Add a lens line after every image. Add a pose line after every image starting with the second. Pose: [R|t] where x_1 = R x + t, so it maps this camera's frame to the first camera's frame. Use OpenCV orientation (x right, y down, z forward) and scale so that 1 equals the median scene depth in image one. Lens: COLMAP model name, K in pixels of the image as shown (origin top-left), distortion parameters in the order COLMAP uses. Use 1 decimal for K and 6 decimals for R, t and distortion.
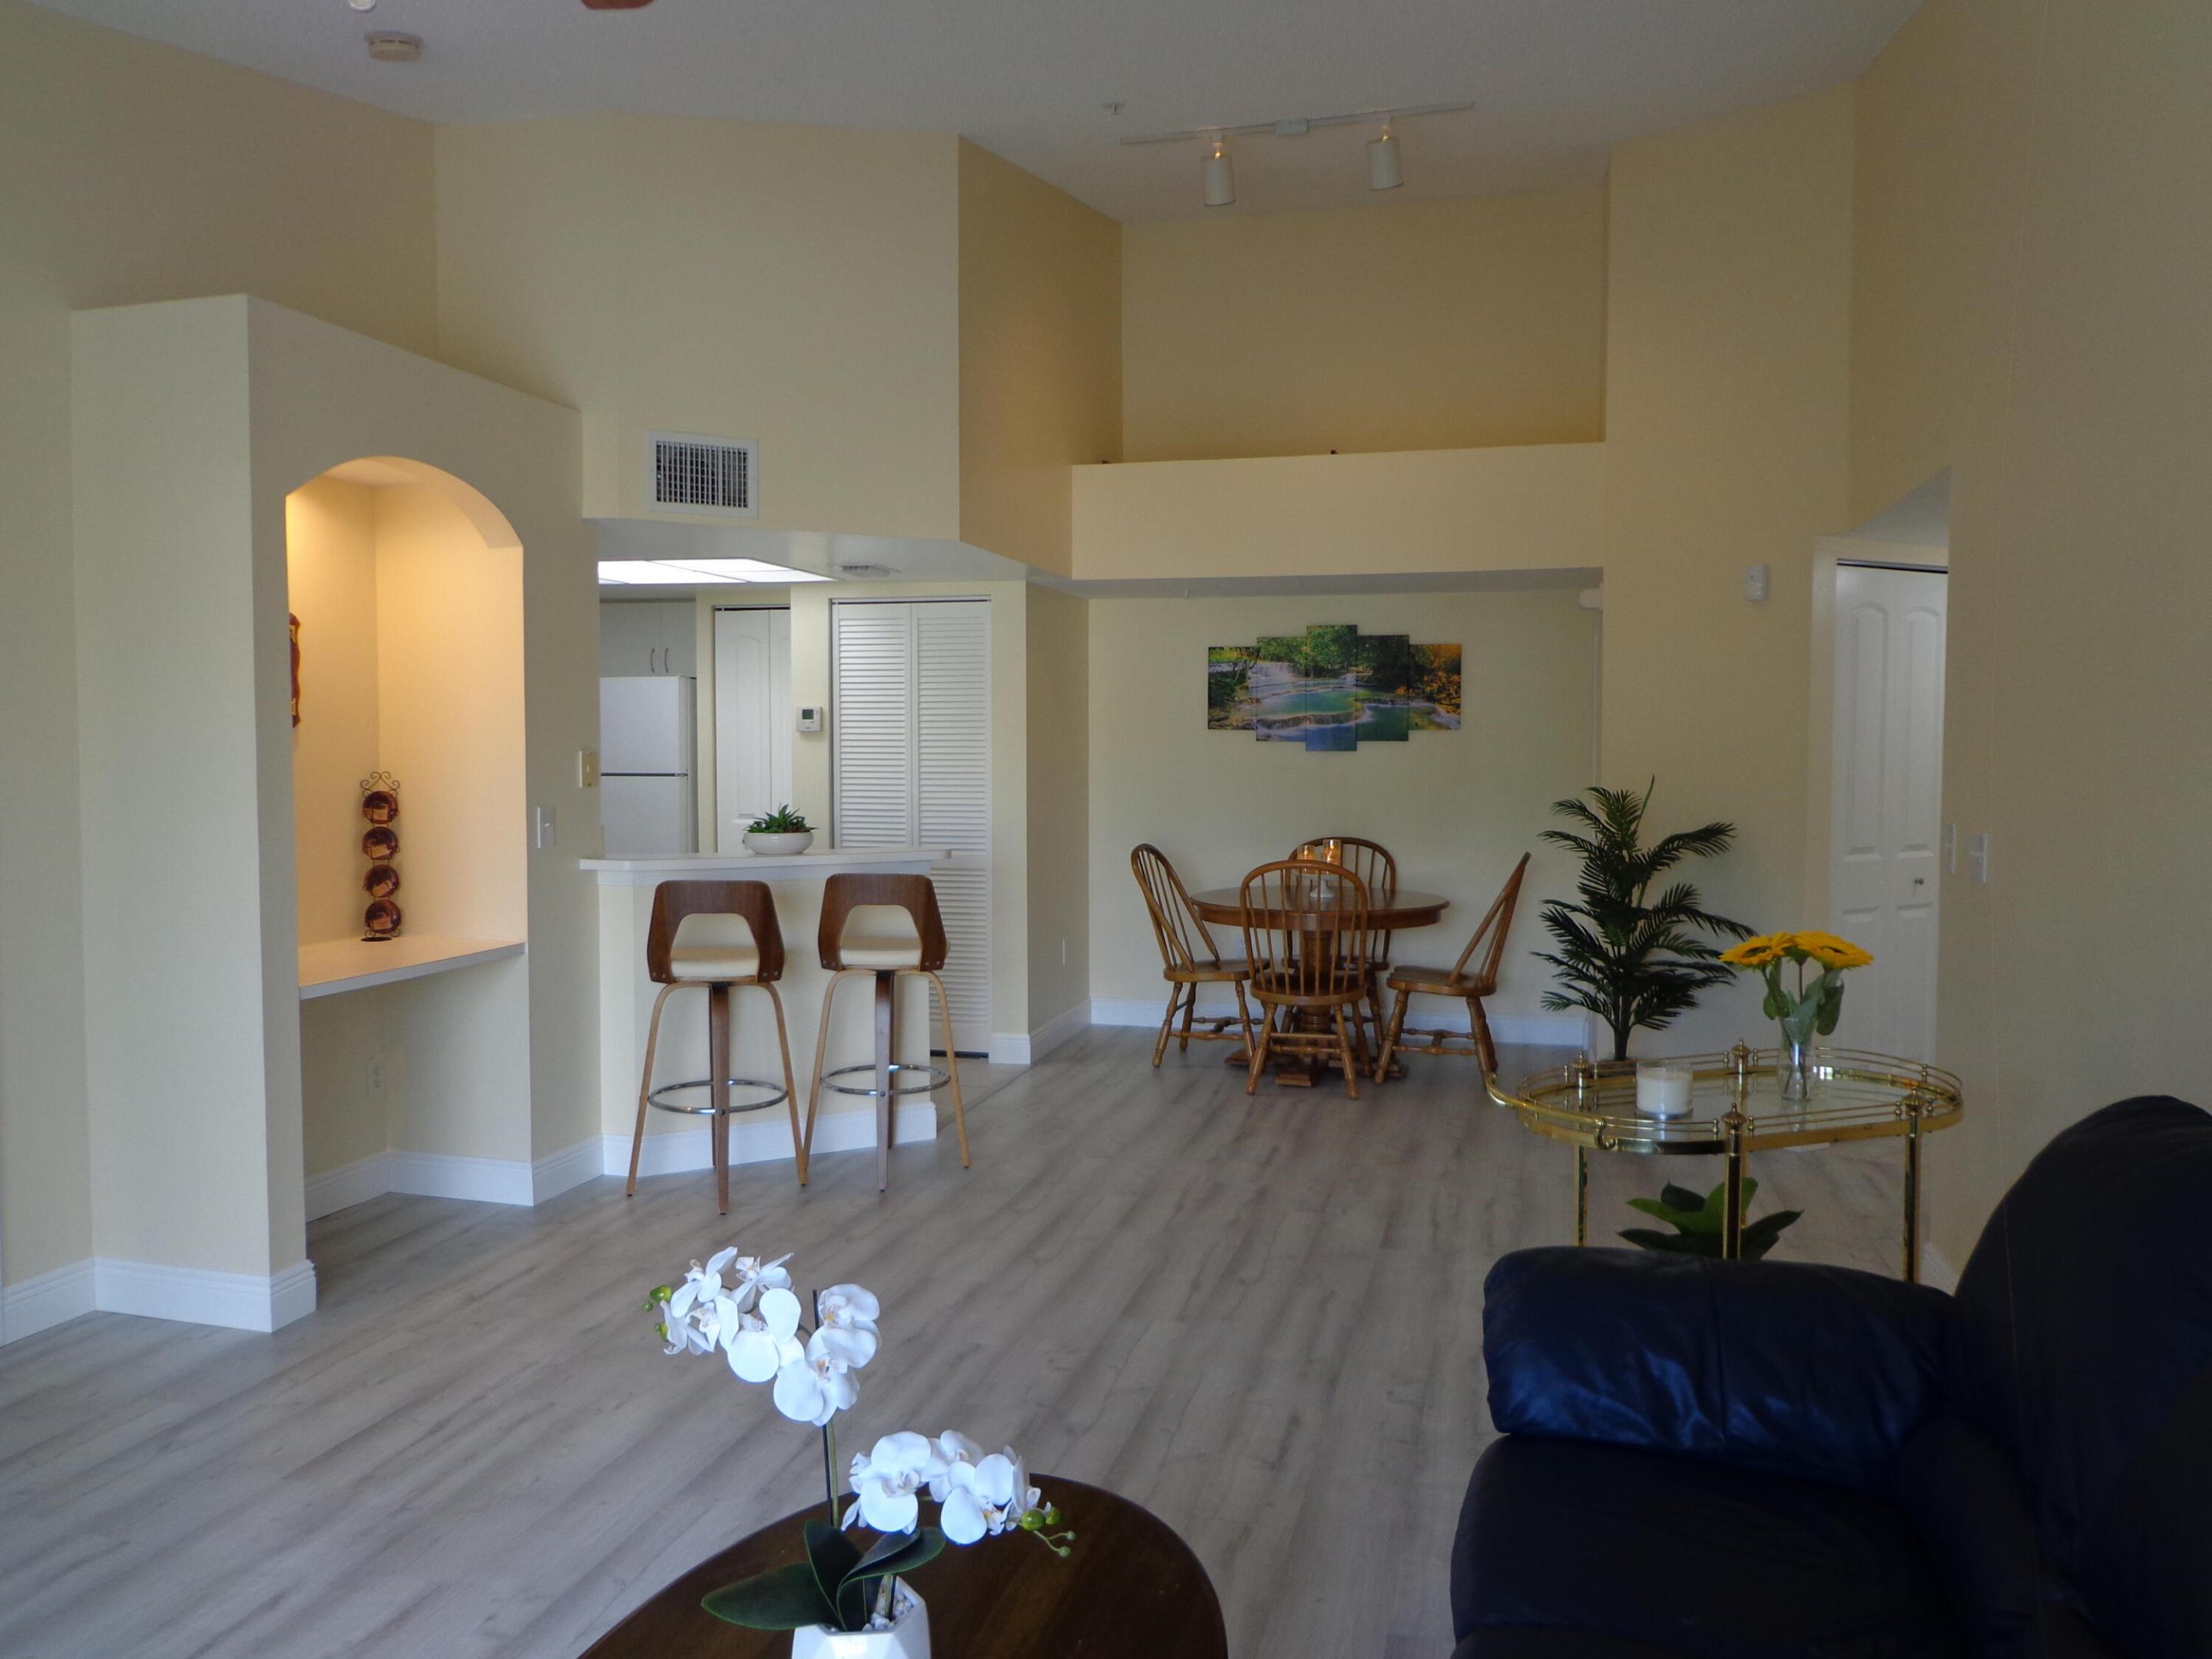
lens RADIAL K [[1625.9, 0, 1106.1], [0, 1625.9, 826.0], [0, 0, 1]] dist [0.010802, -0.000511]
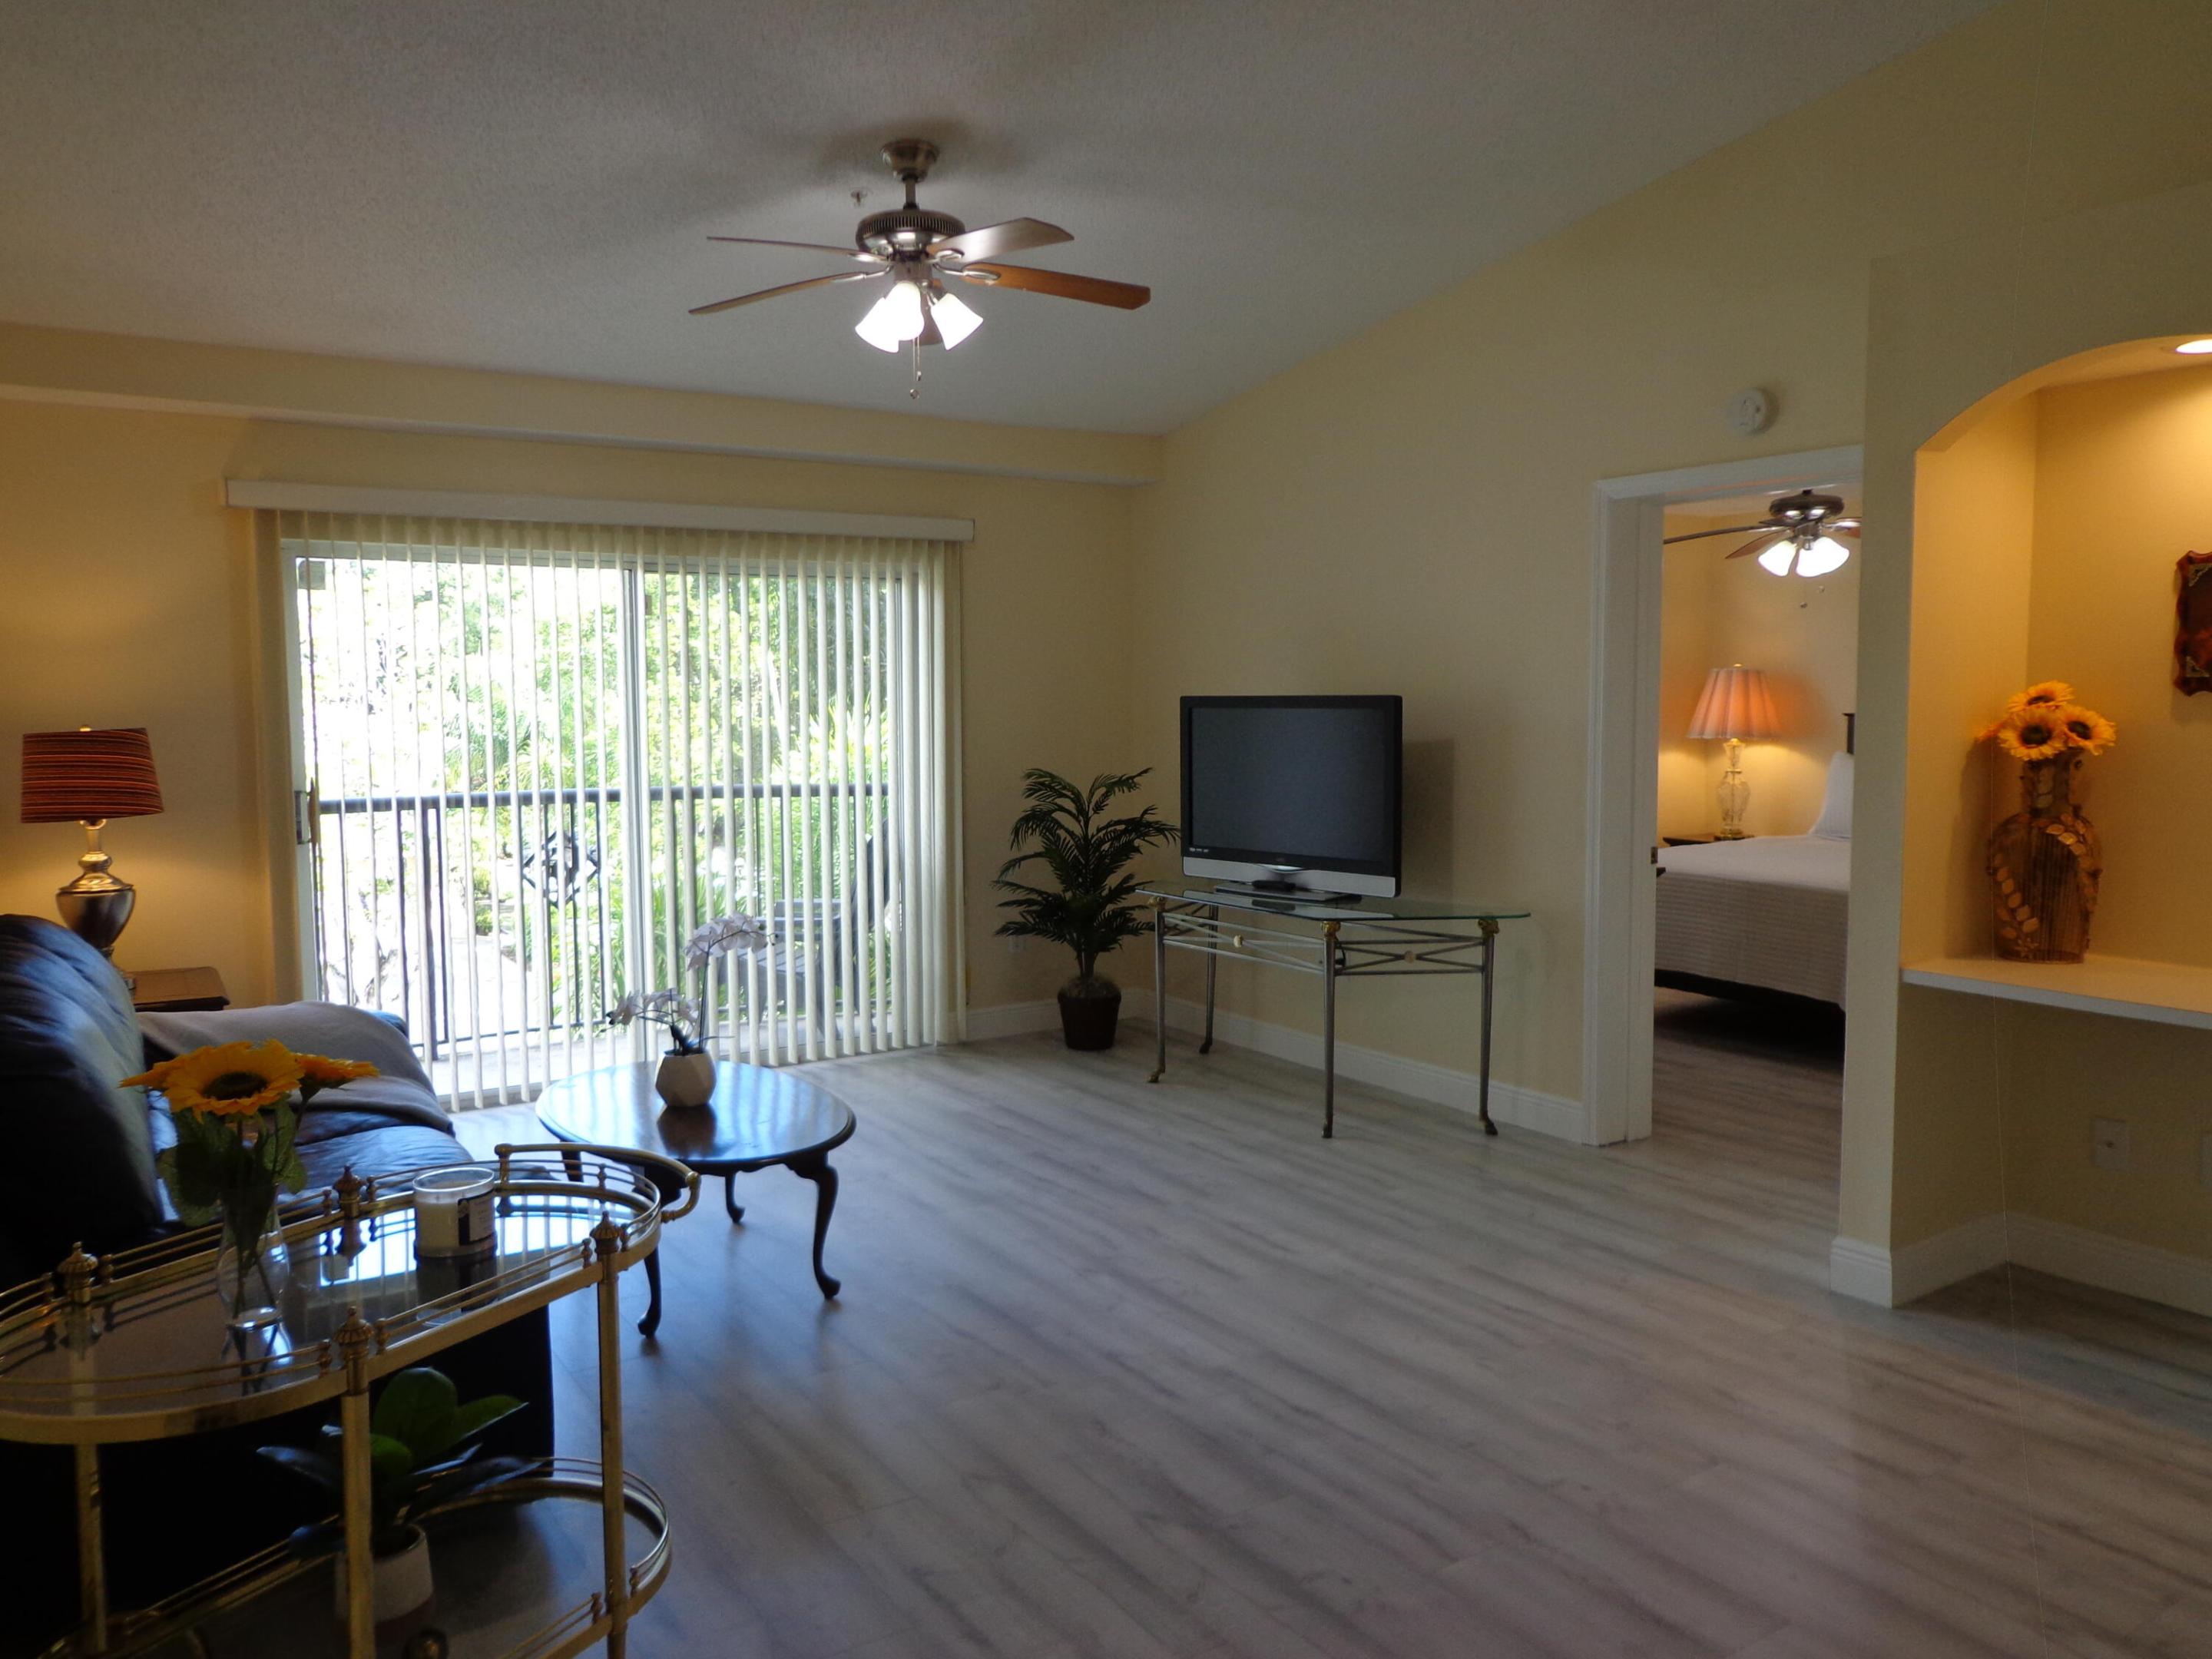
lens RADIAL K [[1625.9, 0, 1107.9], [0, 1625.9, 831.1], [0, 0, 1]] dist [0.010802, -0.000511]
pose [[-0.668706, 0.062033, -0.740935, 0.604392], [-0.036836, 0.992526, 0.116342, -0.085679], [0.742614, 0.105092, -0.661423, 1.506314]]
